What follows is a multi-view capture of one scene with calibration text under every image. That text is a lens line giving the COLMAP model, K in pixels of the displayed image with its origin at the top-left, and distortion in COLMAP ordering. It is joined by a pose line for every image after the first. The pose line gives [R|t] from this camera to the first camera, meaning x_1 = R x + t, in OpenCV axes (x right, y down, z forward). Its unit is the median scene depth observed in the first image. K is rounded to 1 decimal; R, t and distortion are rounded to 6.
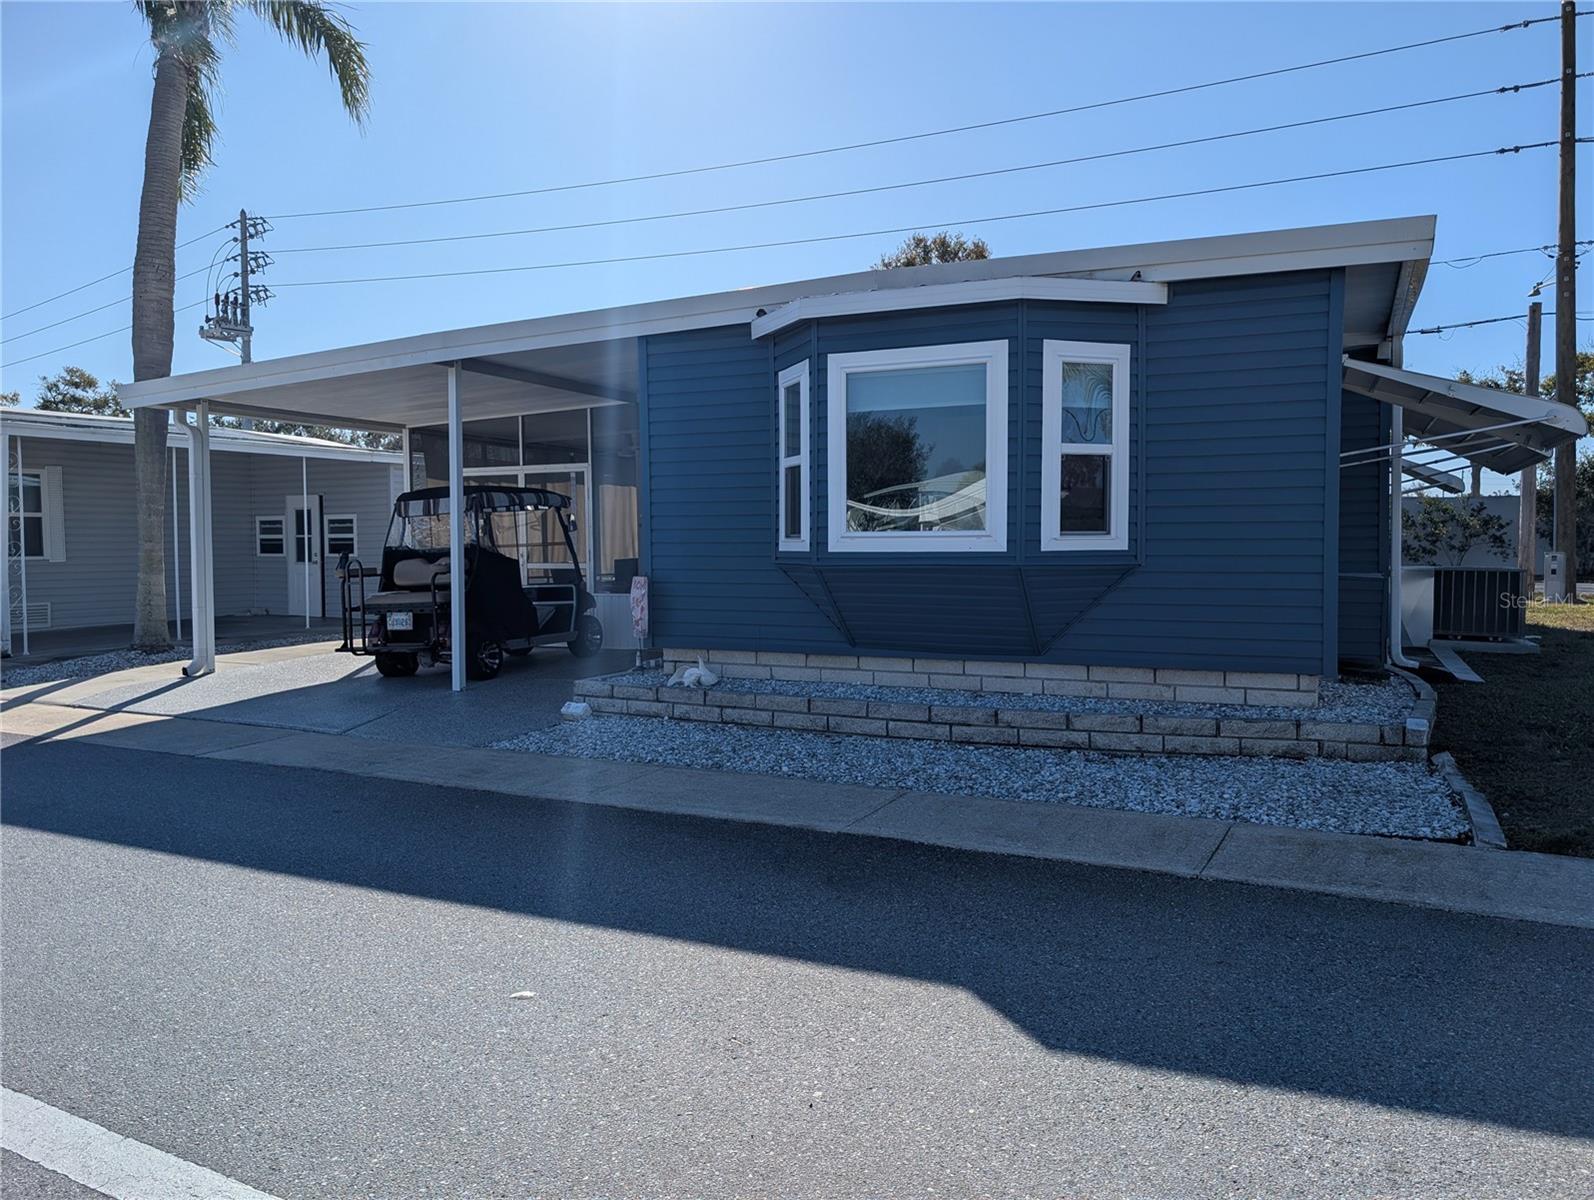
lens RADIAL K [[1153.2, 0, 794.6], [0, 1153.2, 595.1], [0, 0, 1]] dist [0.049119, -0.047030]
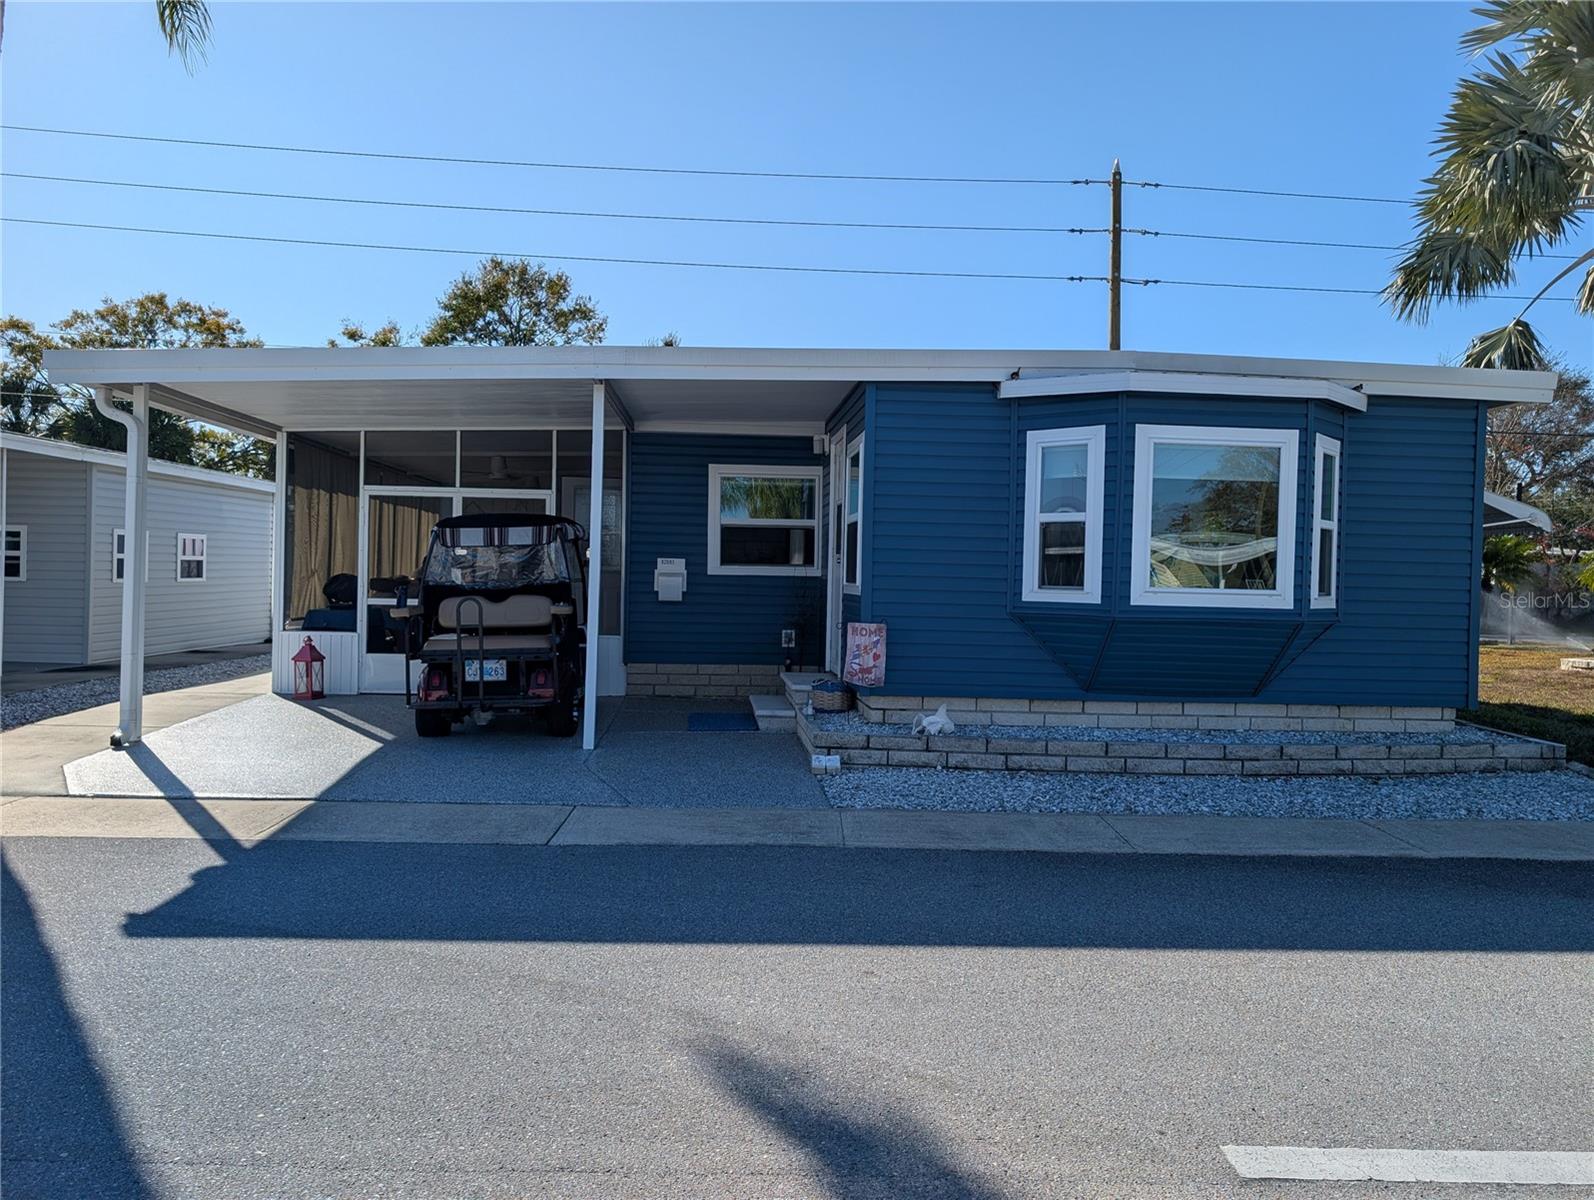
lens RADIAL K [[1142.0, 0, 797.0], [0, 1142.0, 600.0], [0, 0, 1]] dist [0.036654, -0.046193]
pose [[0.874550, 0.016261, 0.484663, -0.721142], [-0.006595, 0.999744, -0.021644, -0.016576], [-0.484891, 0.015732, 0.874433, 0.199007]]
